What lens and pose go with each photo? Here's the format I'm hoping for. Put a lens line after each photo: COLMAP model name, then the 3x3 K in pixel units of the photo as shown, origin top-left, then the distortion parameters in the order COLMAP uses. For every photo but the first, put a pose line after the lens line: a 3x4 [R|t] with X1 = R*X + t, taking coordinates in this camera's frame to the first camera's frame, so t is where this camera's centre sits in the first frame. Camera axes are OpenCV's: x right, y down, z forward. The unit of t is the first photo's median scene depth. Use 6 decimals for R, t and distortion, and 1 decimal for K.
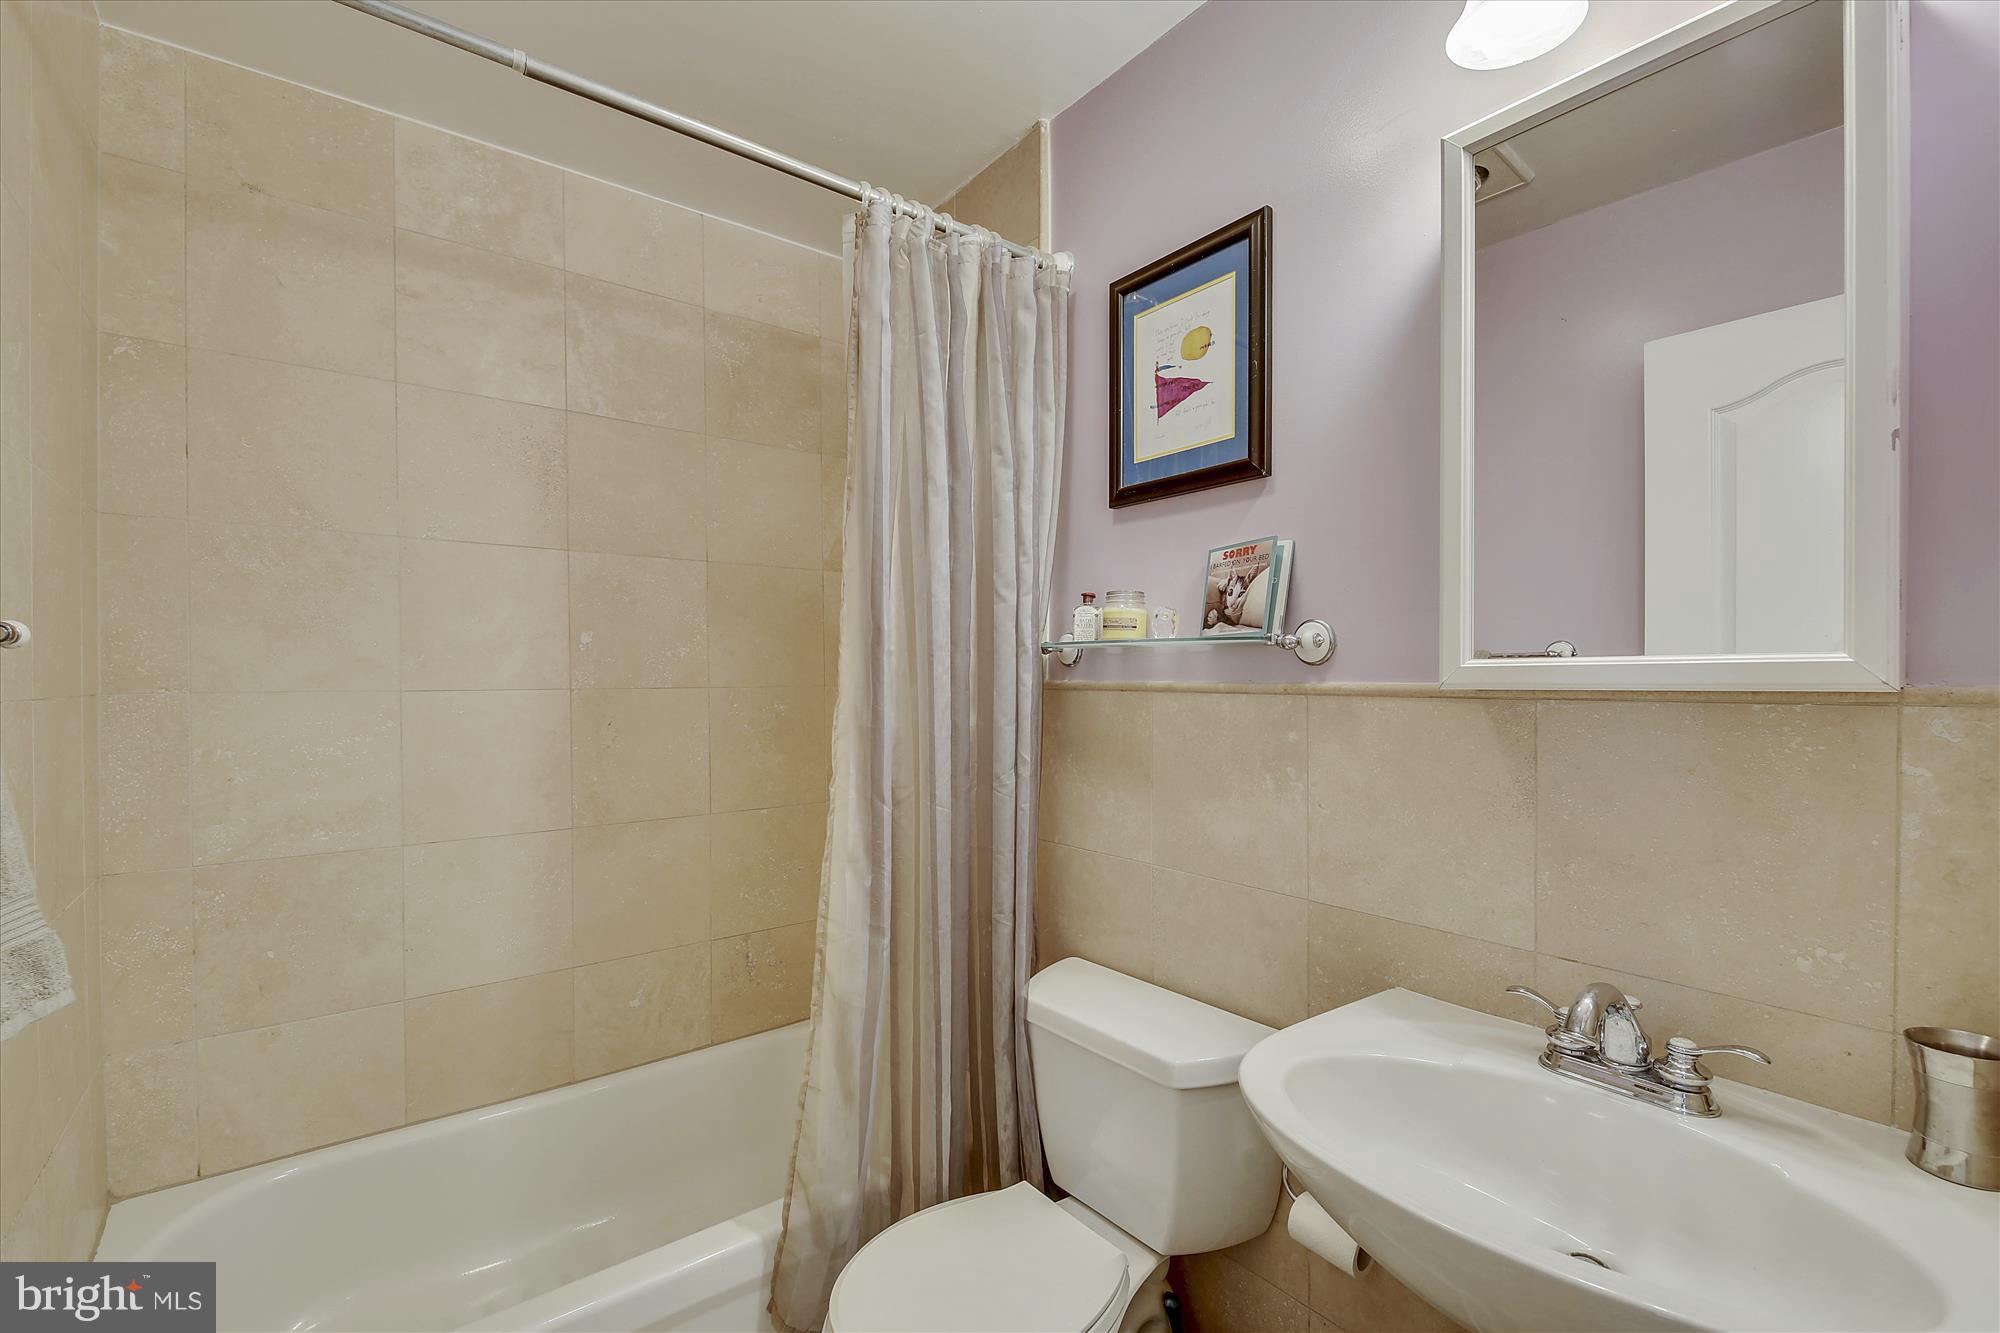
lens RADIAL K [[863.2, 0, 999.3], [0, 863.2, 670.7], [0, 0, 1]] dist [0.007221, -0.006277]
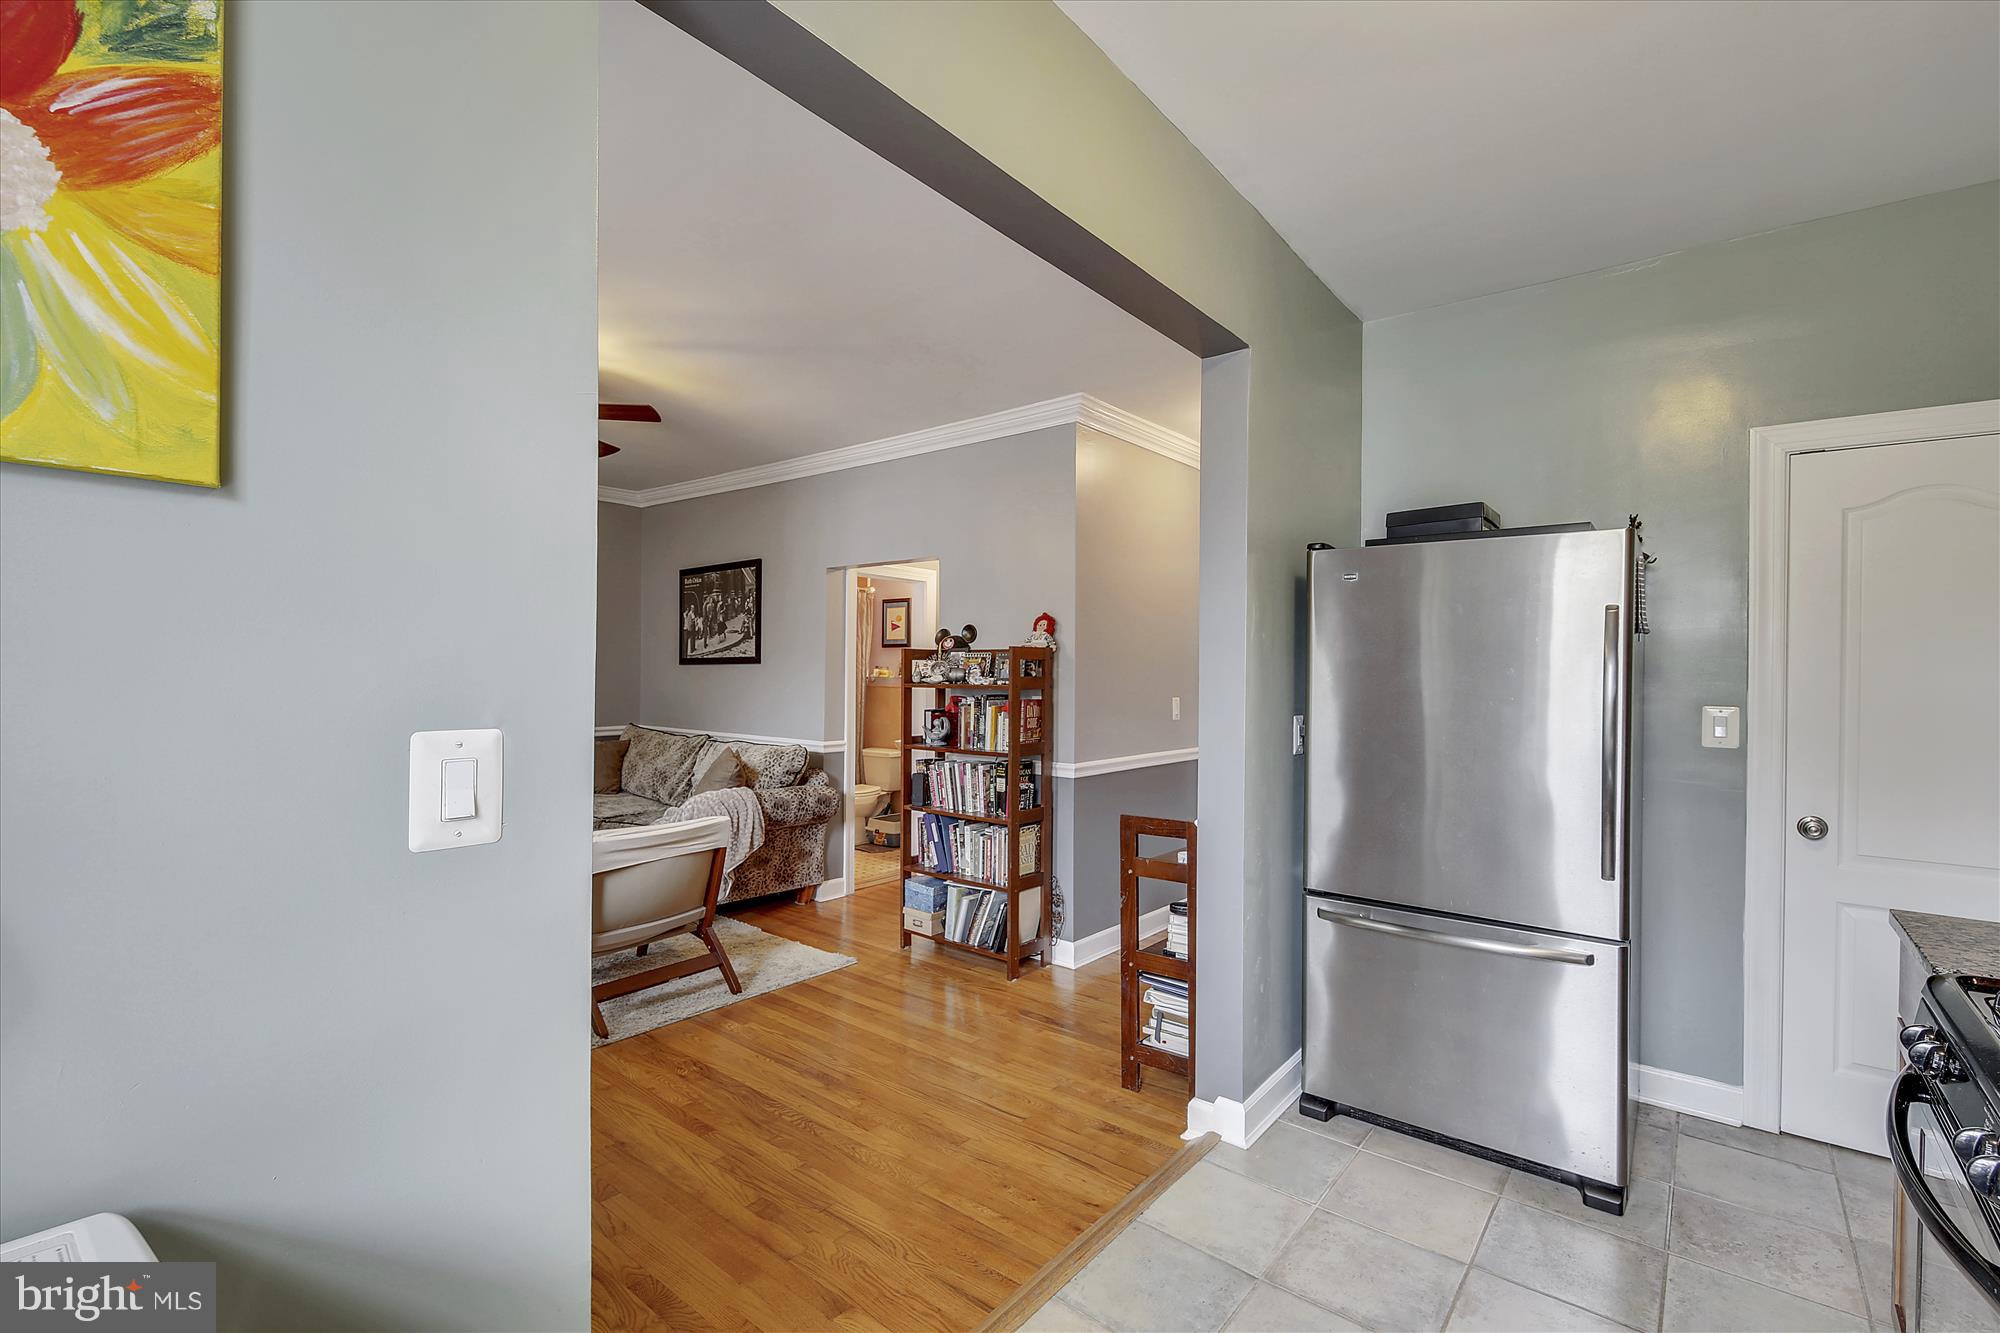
lens RADIAL K [[863.2, 0, 1020.8], [0, 863.2, 679.5], [0, 0, 1]] dist [0.007221, -0.006277]
pose [[0.971461, 0.005949, 0.237124, -0.270177], [-0.007955, 0.999940, 0.007502, -0.061067], [-0.237065, -0.009174, 0.971451, -4.026201]]
